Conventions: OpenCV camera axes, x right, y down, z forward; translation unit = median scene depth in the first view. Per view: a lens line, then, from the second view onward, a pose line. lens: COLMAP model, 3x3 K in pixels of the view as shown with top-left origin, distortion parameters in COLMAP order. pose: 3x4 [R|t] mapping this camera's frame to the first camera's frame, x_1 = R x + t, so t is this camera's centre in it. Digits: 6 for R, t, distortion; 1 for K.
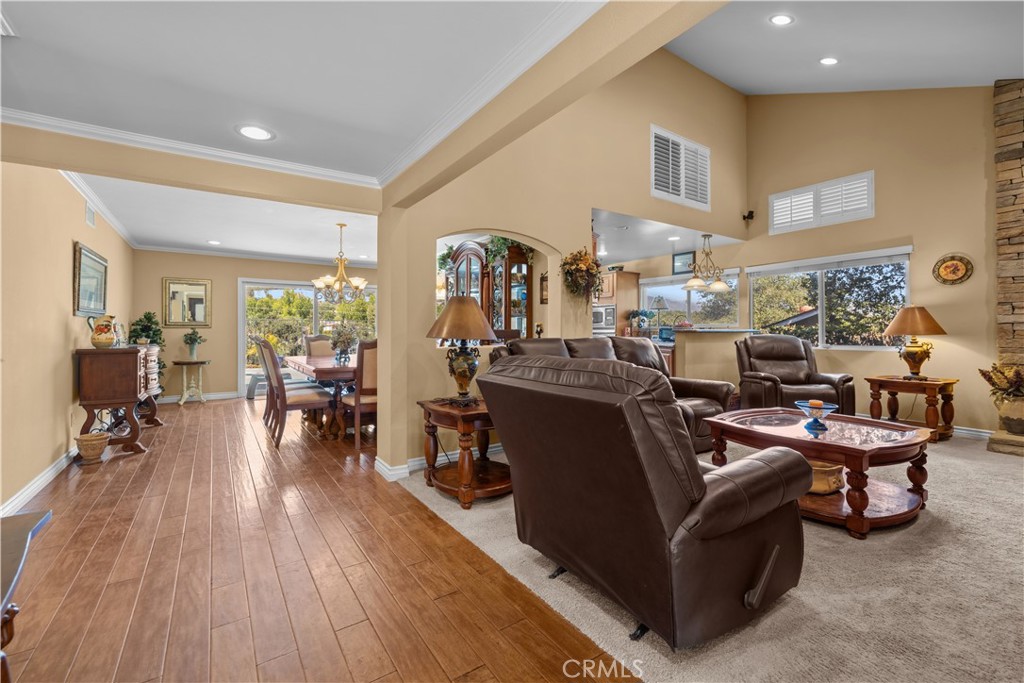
lens RADIAL K [[432.5, 0, 512.7], [0, 432.5, 325.5], [0, 0, 1]] dist [0.000590, -0.000086]
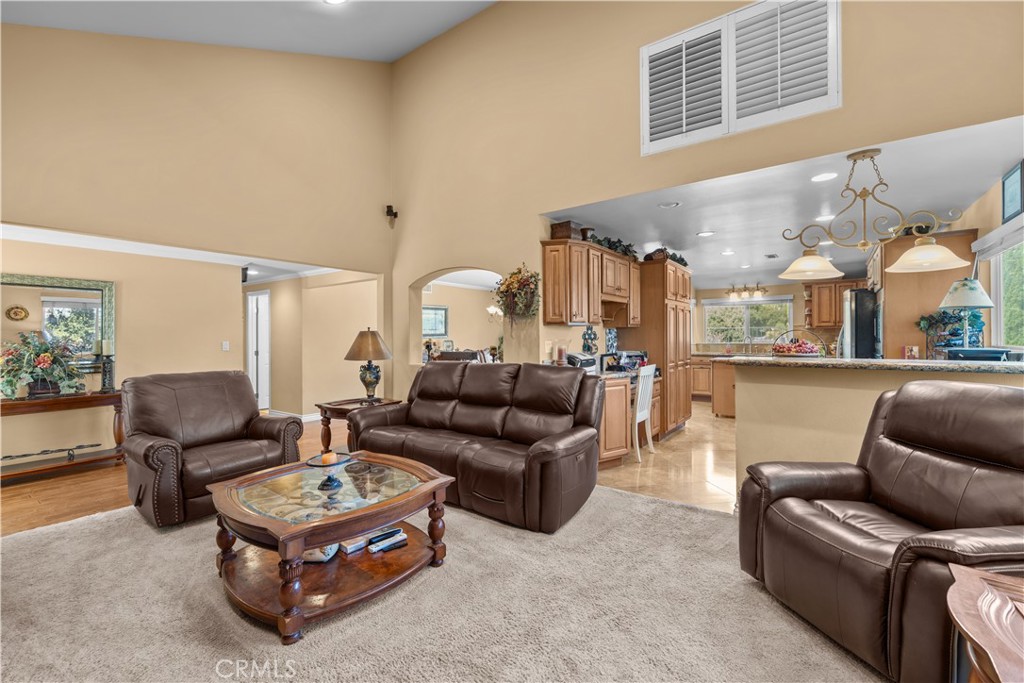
lens RADIAL K [[431.8, 0, 509.5], [0, 431.8, 338.3], [0, 0, 1]] dist [-0.000402, 0.000026]
pose [[0.340711, 0.005456, -0.940152, 0.952671], [0.019877, 0.999718, 0.013005, -0.033918], [0.939958, -0.023119, 0.340507, 0.621145]]
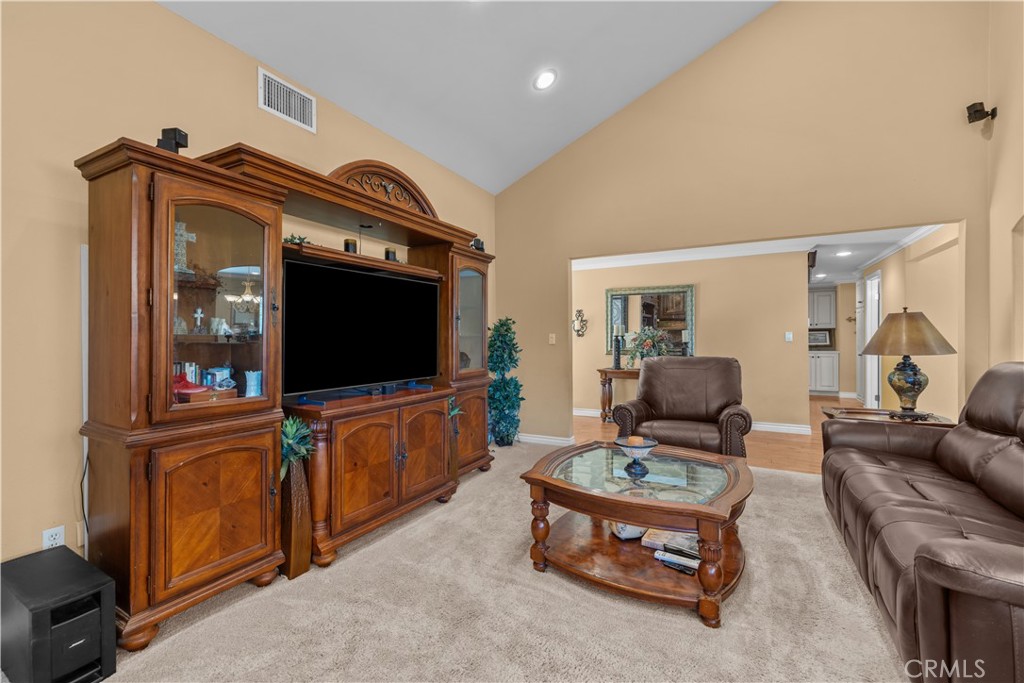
lens RADIAL K [[431.8, 0, 509.5], [0, 431.8, 338.3], [0, 0, 1]] dist [-0.000402, 0.000026]
pose [[-0.892849, 0.009684, -0.450252, 0.763799], [0.017943, 0.999740, -0.014078, -0.006045], [0.449999, -0.020649, -0.892791, 0.972226]]
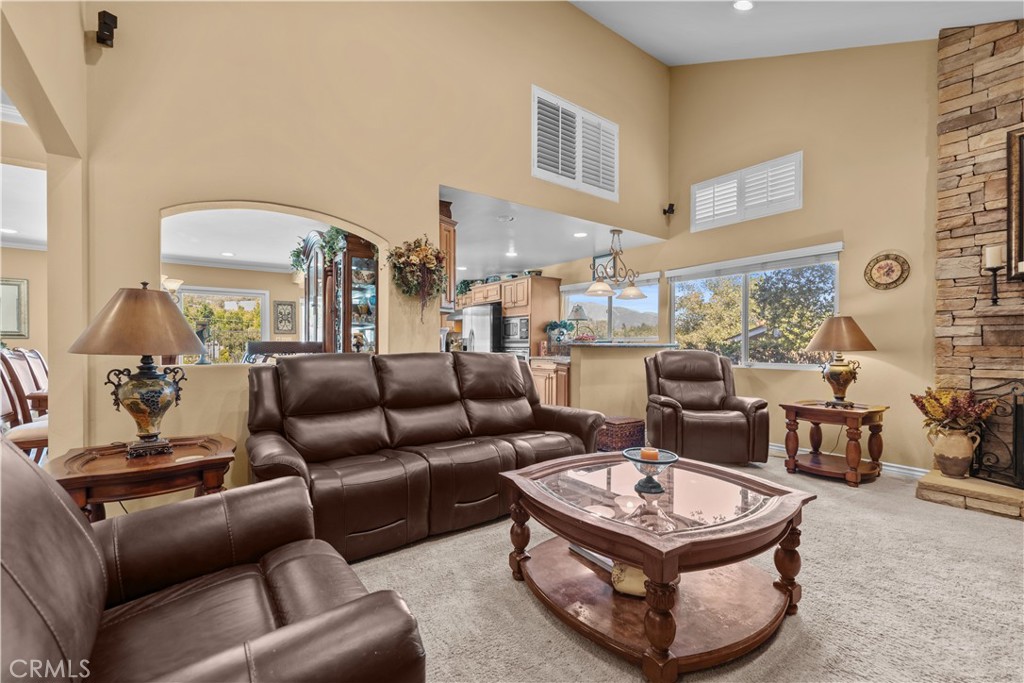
lens RADIAL K [[438.8, 0, 514.3], [0, 438.8, 349.0], [0, 0, 1]] dist [-0.000073, 0.000326]
pose [[0.998958, 0.004715, 0.045387, 0.273307], [-0.005657, 0.999771, 0.020632, 0.003962], [-0.045279, -0.020868, 0.998756, 0.199716]]
